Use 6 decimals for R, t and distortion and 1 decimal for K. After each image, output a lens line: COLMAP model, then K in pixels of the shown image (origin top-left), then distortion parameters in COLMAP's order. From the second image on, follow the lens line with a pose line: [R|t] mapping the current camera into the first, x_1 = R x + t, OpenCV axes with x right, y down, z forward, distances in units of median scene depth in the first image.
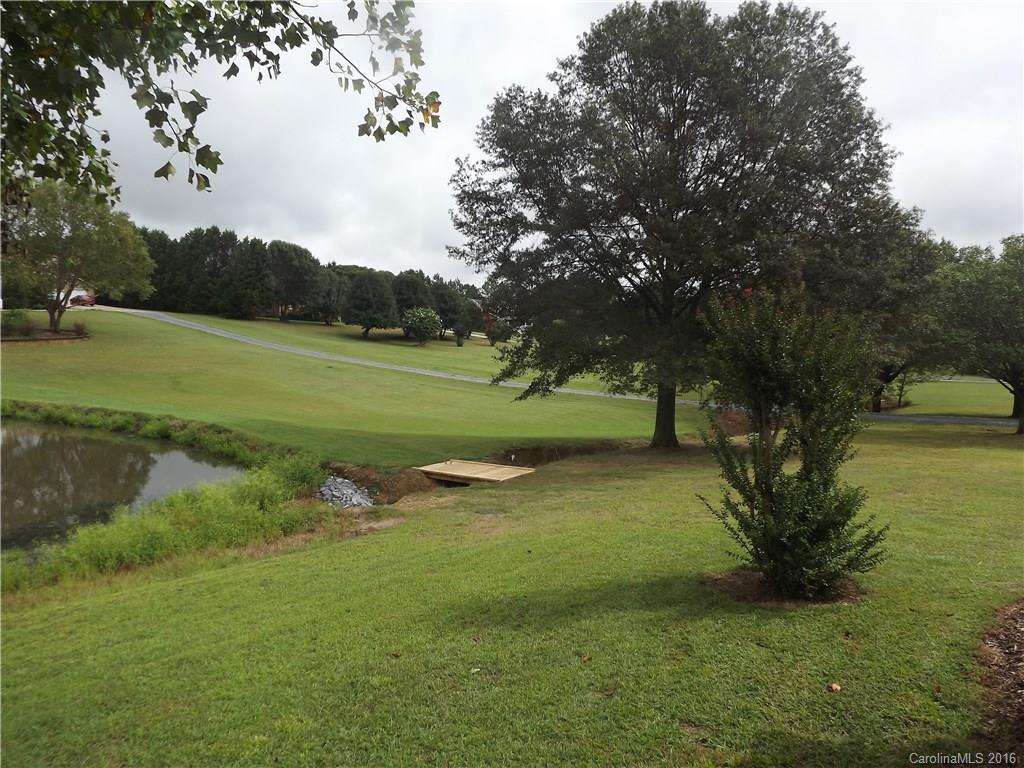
lens RADIAL K [[777.7, 0, 512.0], [0, 777.7, 384.0], [0, 0, 1]] dist [-0.053543, 0.000114]
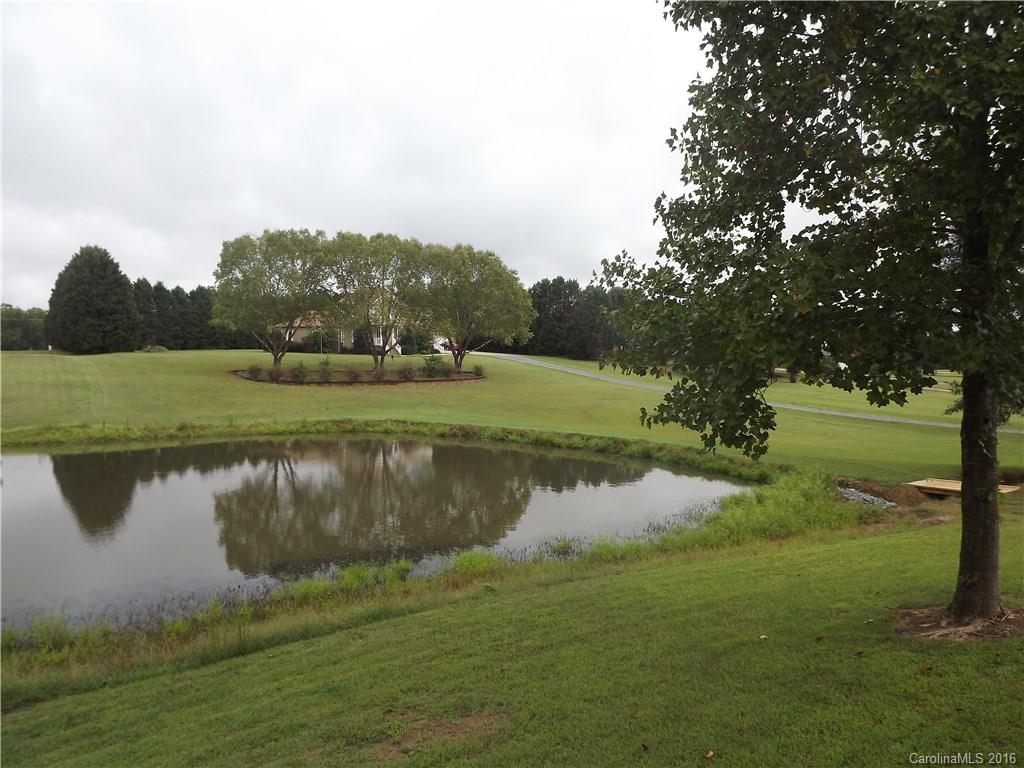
lens RADIAL K [[777.7, 0, 512.0], [0, 777.7, 384.0], [0, 0, 1]] dist [-0.053543, 0.000114]
pose [[0.935867, -0.010312, -0.352201, -0.092970], [-0.006906, 0.998843, -0.047596, 0.005759], [0.352285, 0.046976, 0.934713, -0.104220]]
